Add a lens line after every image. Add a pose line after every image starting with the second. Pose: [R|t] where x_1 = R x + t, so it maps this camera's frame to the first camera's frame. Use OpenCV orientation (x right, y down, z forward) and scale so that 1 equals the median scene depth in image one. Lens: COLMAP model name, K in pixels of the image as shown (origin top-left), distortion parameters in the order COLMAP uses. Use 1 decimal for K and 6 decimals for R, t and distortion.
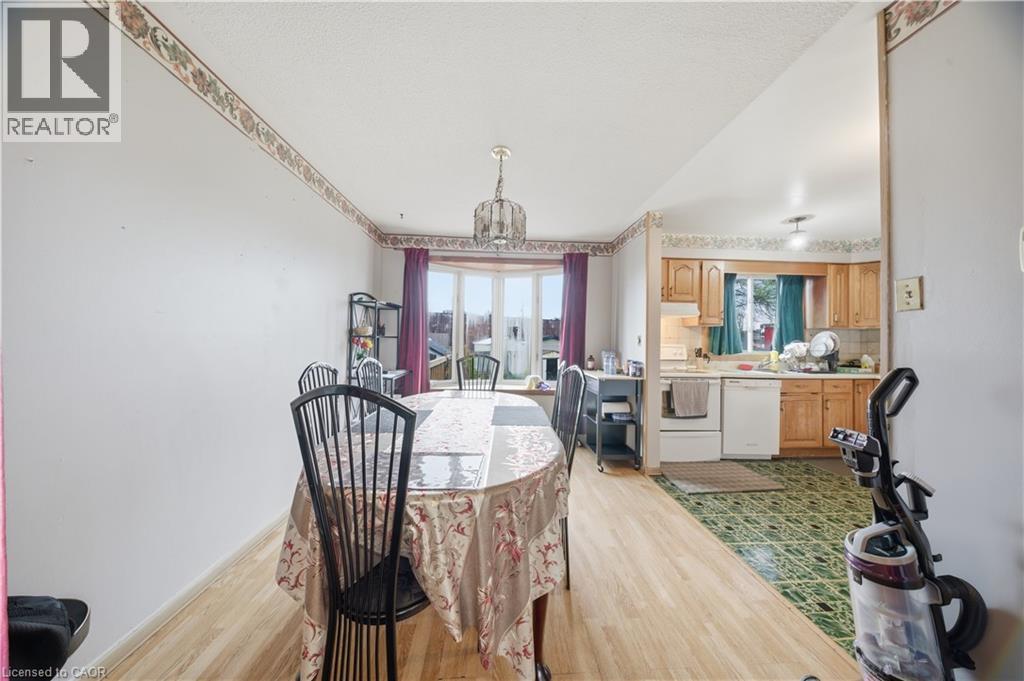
lens RADIAL K [[303.6, 0, 521.9], [0, 303.6, 335.4], [0, 0, 1]] dist [-0.001819, -0.000396]
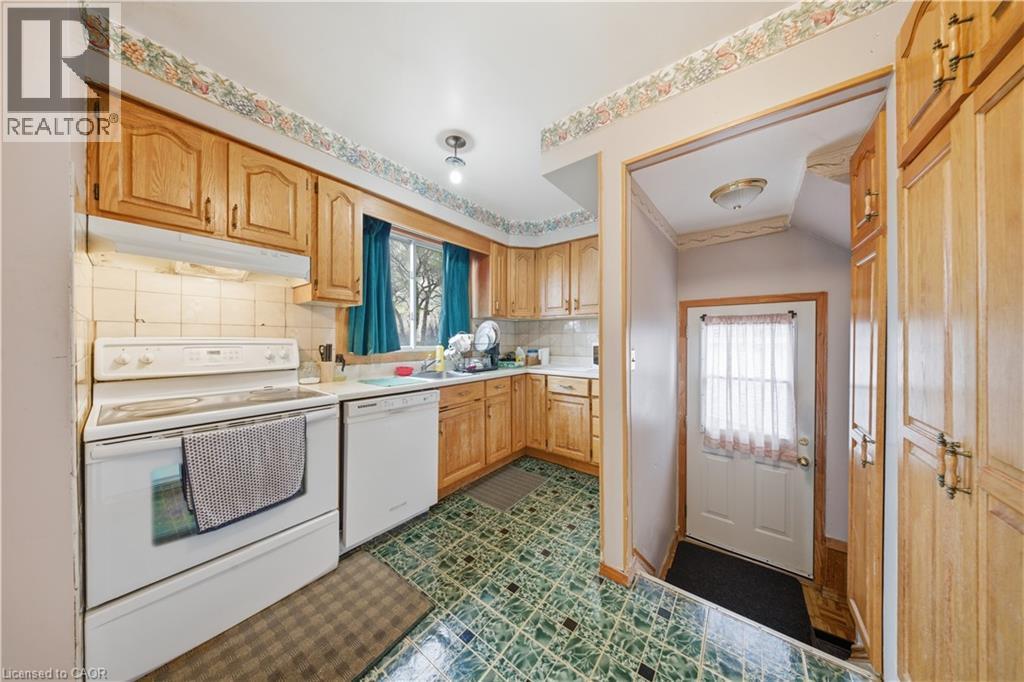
lens RADIAL K [[303.6, 0, 508.4], [0, 303.6, 339.5], [0, 0, 1]] dist [-0.001819, -0.000396]
pose [[0.664789, -0.015678, 0.746866, 0.407103], [-0.002203, 0.999734, 0.022947, 0.019493], [-0.747028, -0.016900, 0.664578, 0.395749]]
